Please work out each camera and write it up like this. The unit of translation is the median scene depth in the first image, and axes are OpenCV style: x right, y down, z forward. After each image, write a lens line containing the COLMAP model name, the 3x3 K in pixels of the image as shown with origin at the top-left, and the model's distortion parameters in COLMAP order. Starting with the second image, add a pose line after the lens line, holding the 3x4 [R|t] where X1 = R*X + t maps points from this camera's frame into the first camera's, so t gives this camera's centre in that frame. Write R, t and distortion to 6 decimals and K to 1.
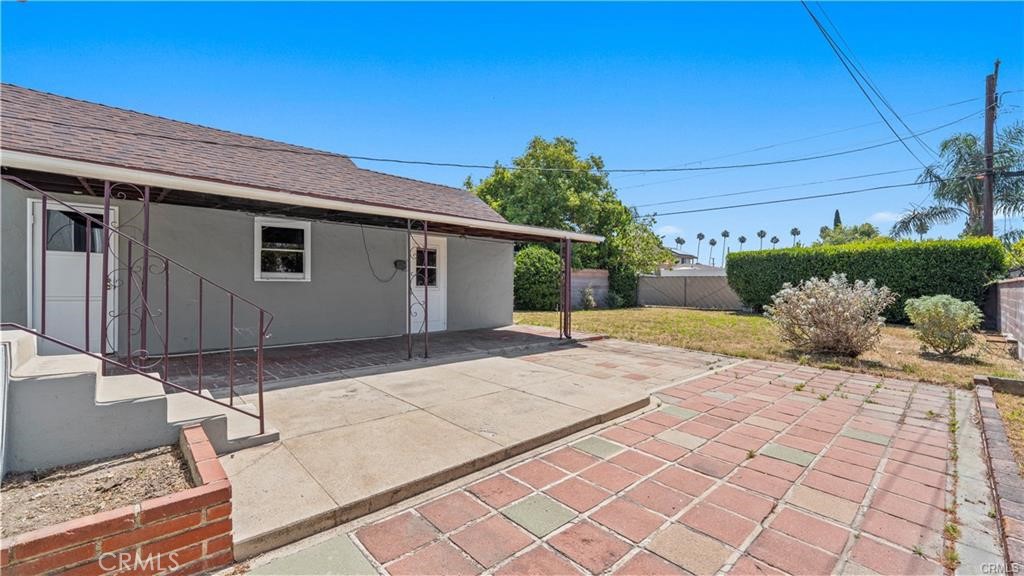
lens RADIAL K [[413.3, 0, 512.0], [0, 413.3, 288.0], [0, 0, 1]] dist [0.003401, 0.000095]
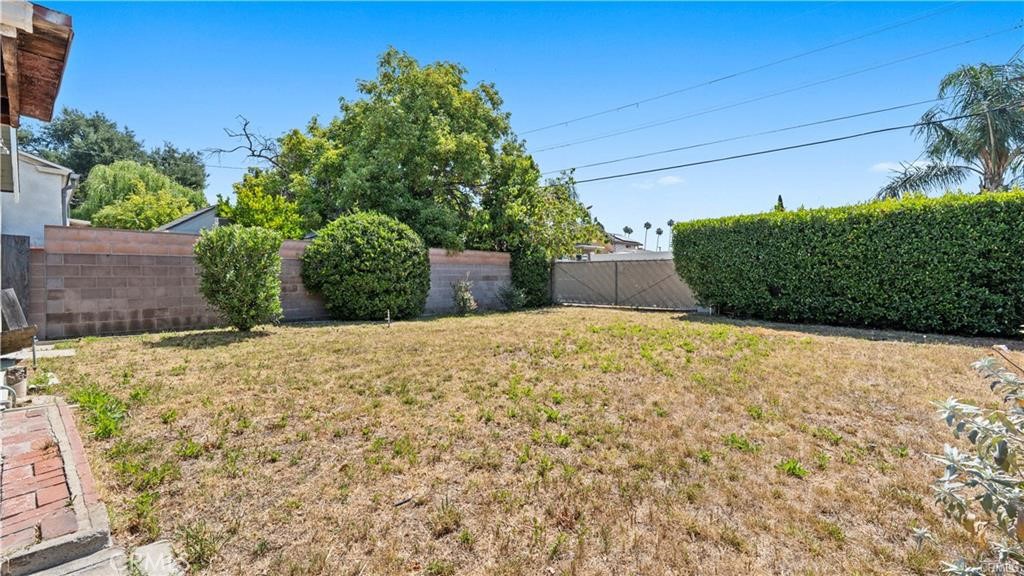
lens RADIAL K [[422.8, 0, 514.5], [0, 422.8, 279.4], [0, 0, 1]] dist [-0.001098, -0.000129]
pose [[0.992752, -0.013488, 0.119424, 0.164006], [0.013504, 0.999909, 0.000674, -0.000080], [-0.119422, 0.000943, 0.992843, 0.318277]]
